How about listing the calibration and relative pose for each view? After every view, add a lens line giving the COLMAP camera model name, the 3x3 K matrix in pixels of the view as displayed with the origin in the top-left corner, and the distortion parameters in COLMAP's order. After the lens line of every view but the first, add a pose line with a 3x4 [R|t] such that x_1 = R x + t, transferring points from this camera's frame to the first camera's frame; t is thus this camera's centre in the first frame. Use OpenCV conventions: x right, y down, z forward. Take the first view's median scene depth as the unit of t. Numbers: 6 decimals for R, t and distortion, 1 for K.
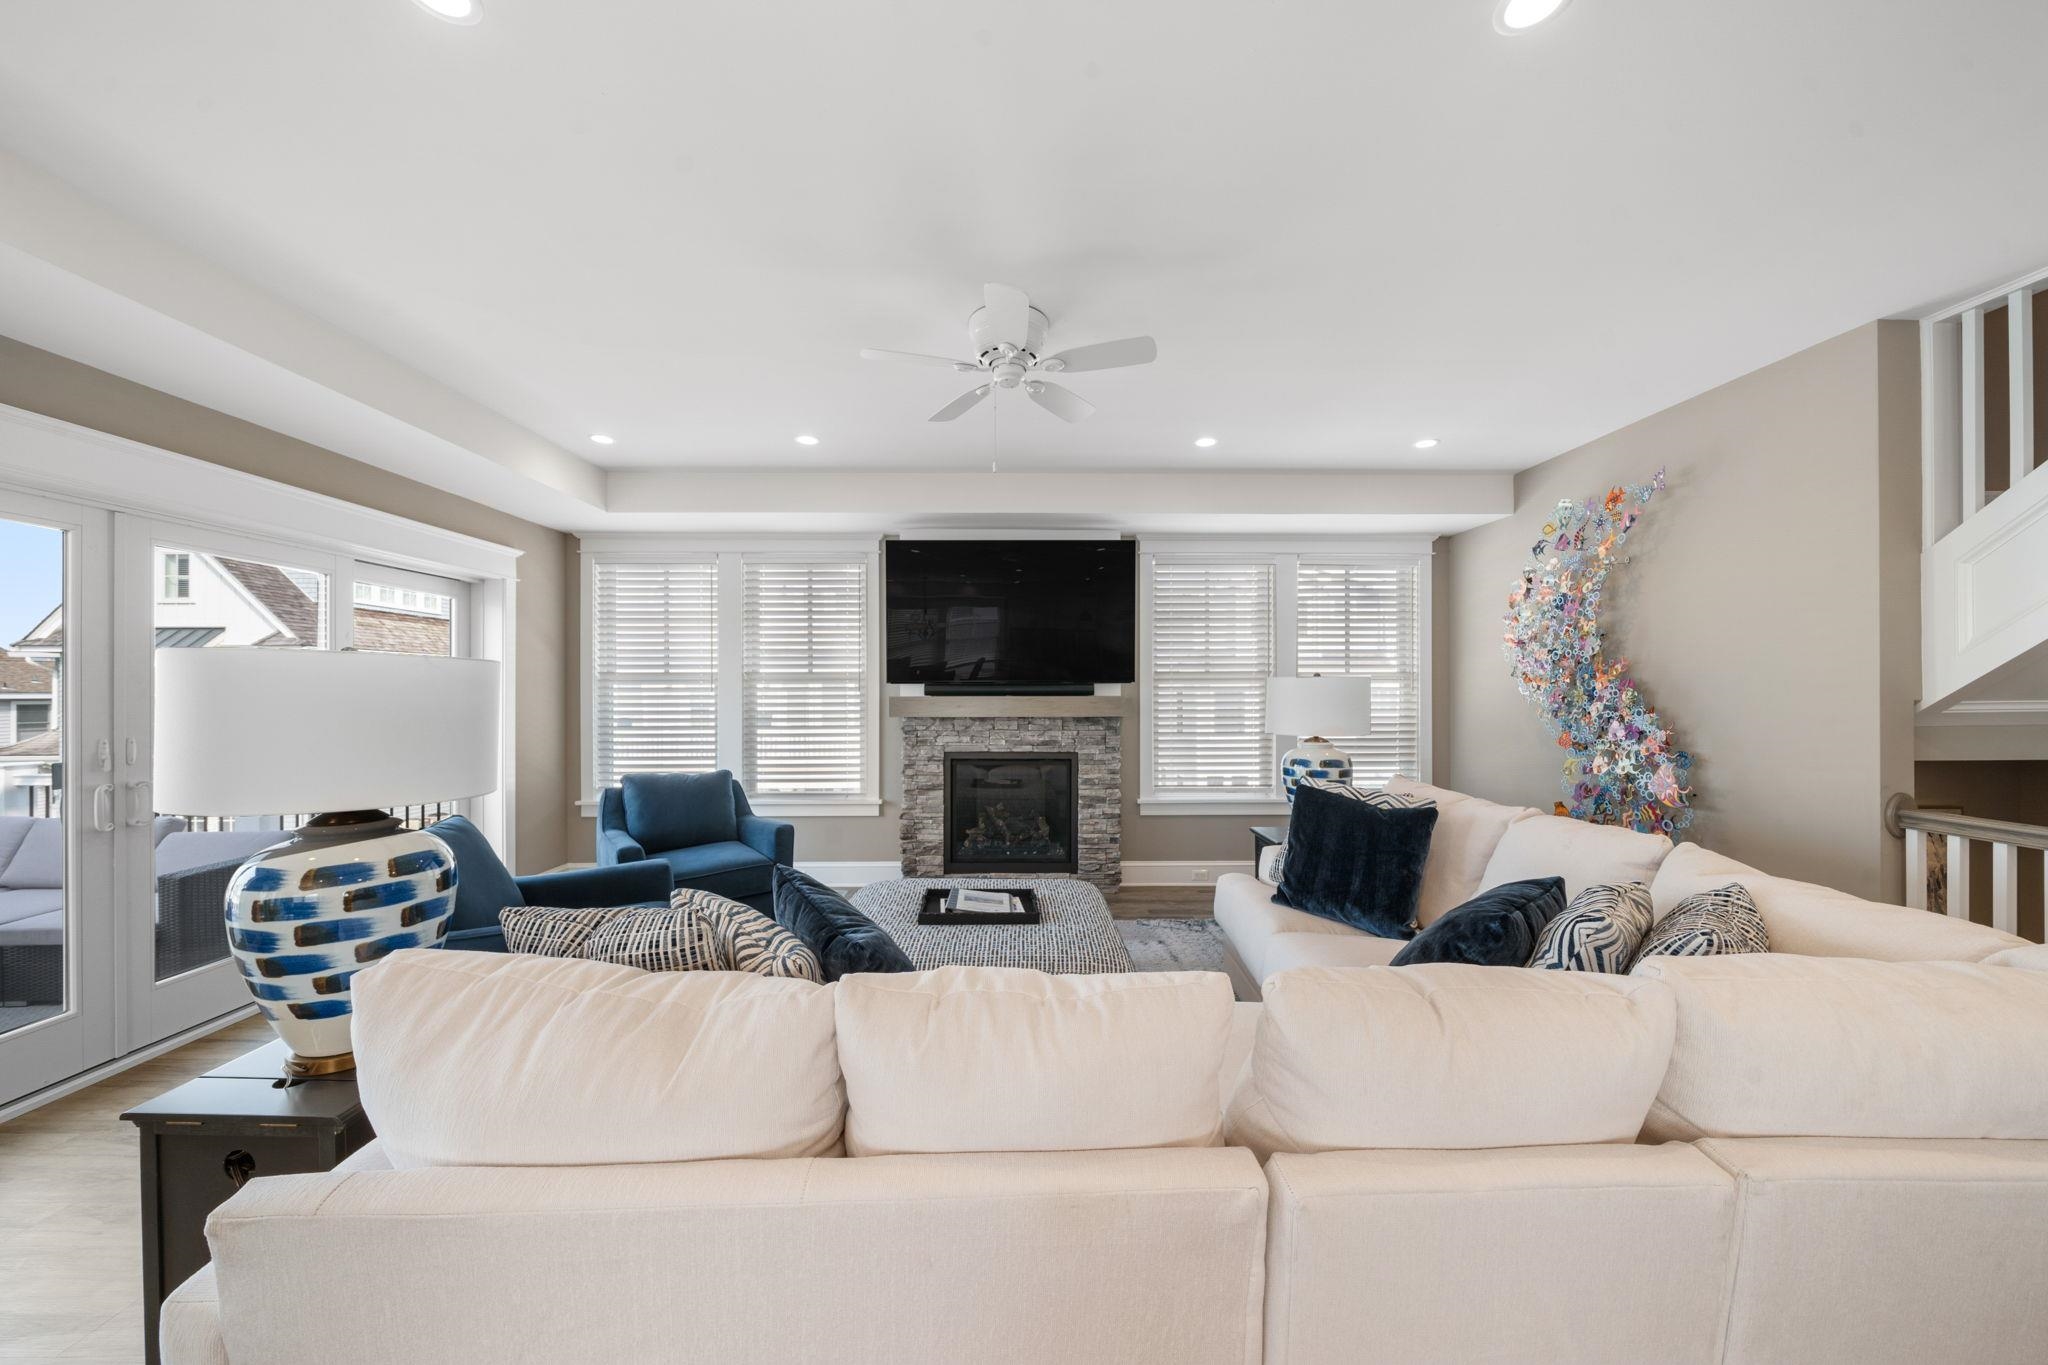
lens RADIAL K [[705.2, 0, 1025.5], [0, 705.2, 690.3], [0, 0, 1]] dist [-0.000094, -0.000196]
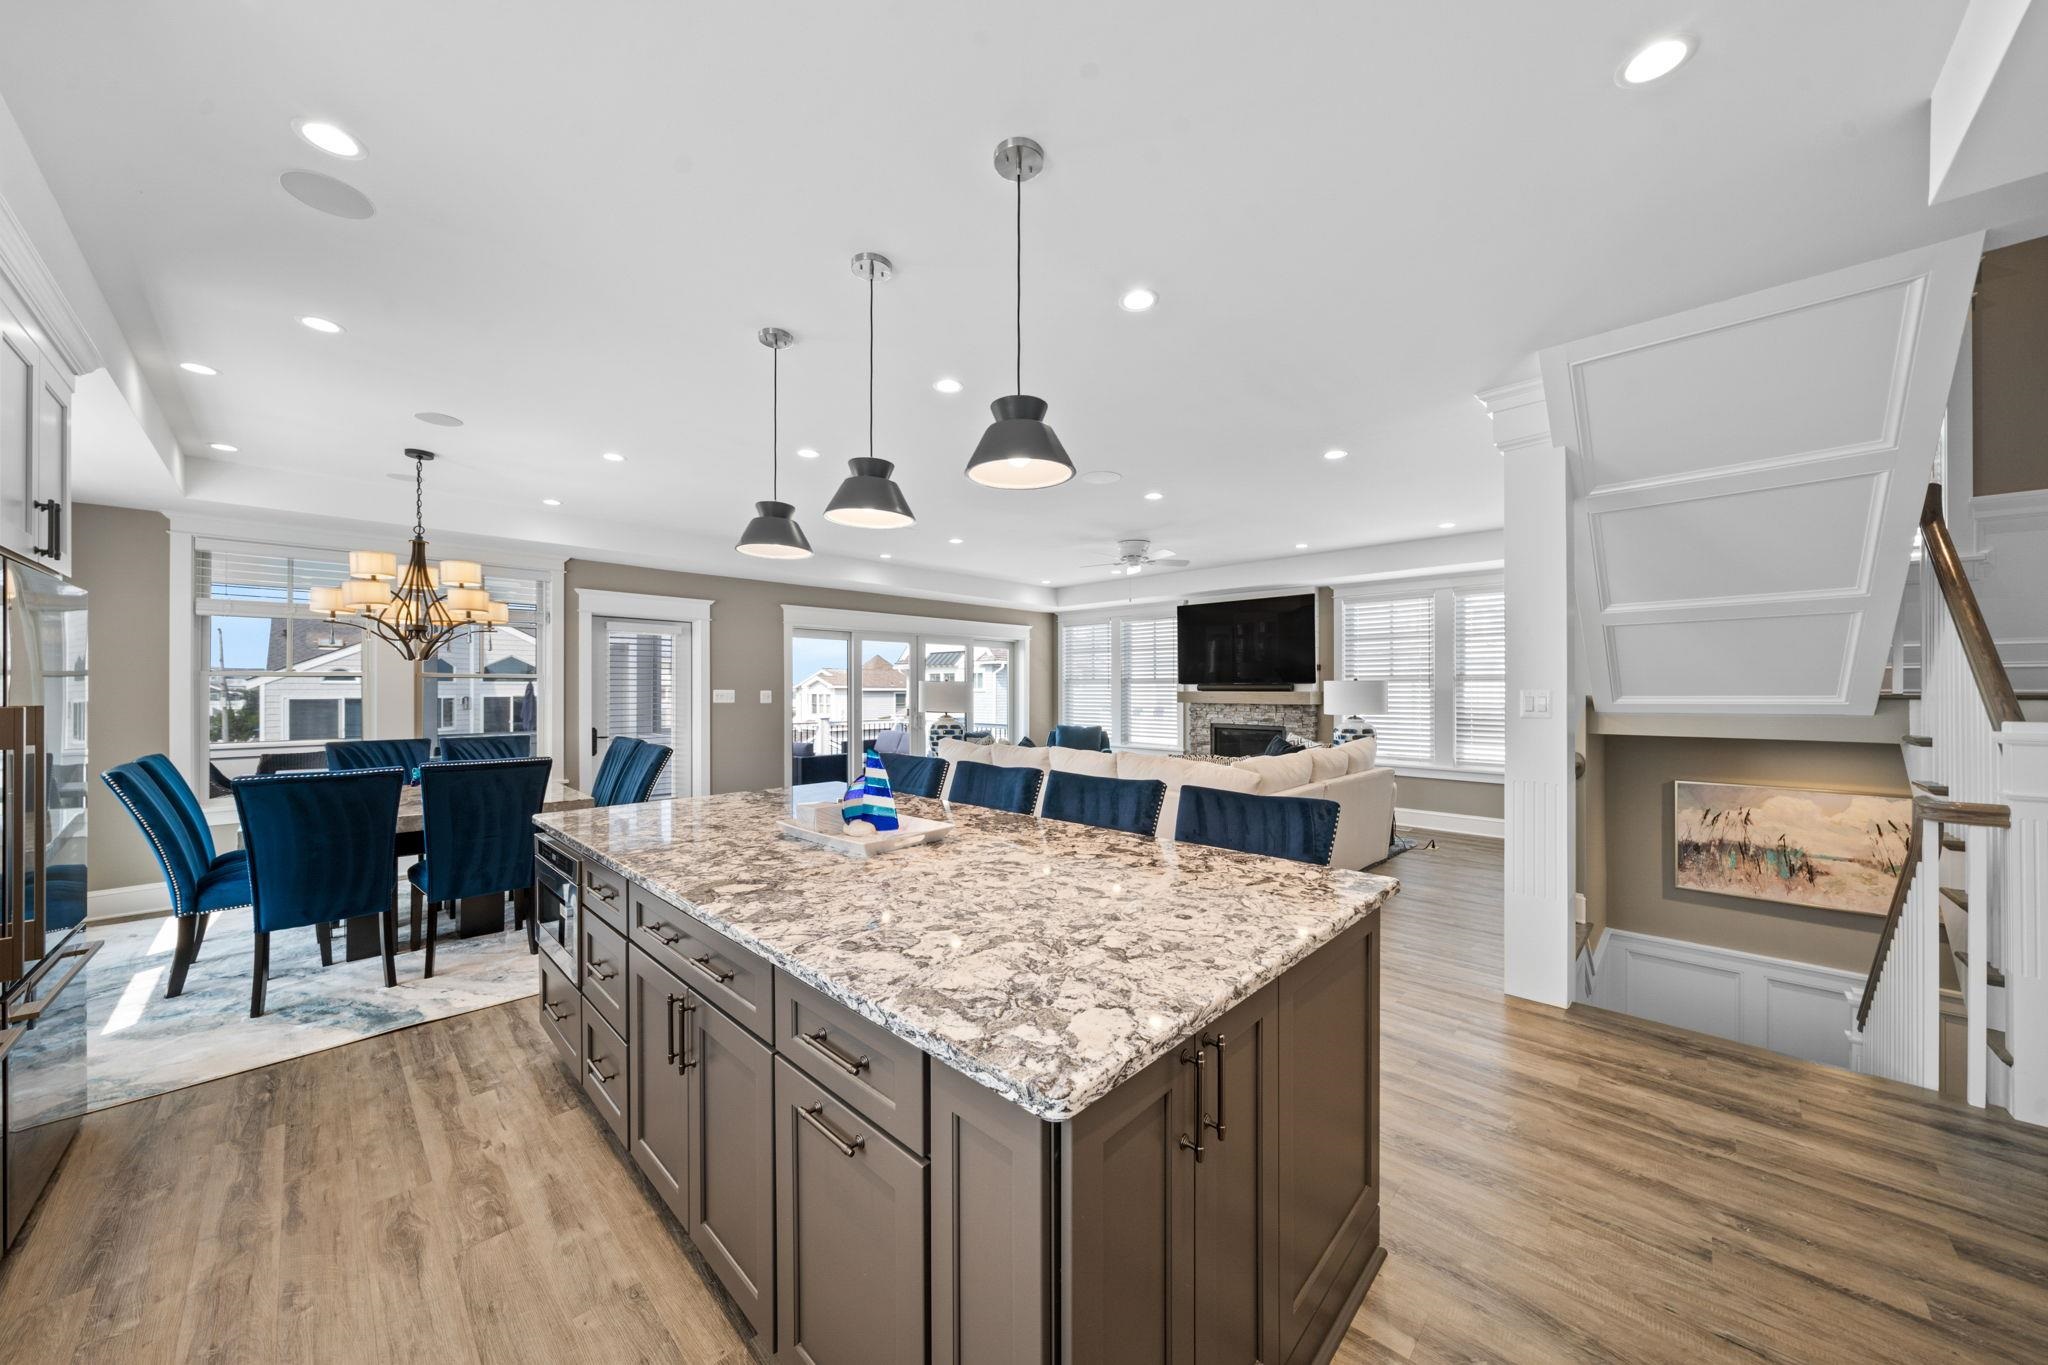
lens RADIAL K [[705.2, 0, 1025.5], [0, 705.2, 690.3], [0, 0, 1]] dist [-0.000094, -0.000196]
pose [[0.713065, 0.004793, -0.701082, 0.782157], [-0.000341, 0.999979, 0.006489, -0.005067], [0.701098, -0.004388, 0.713051, -0.566949]]
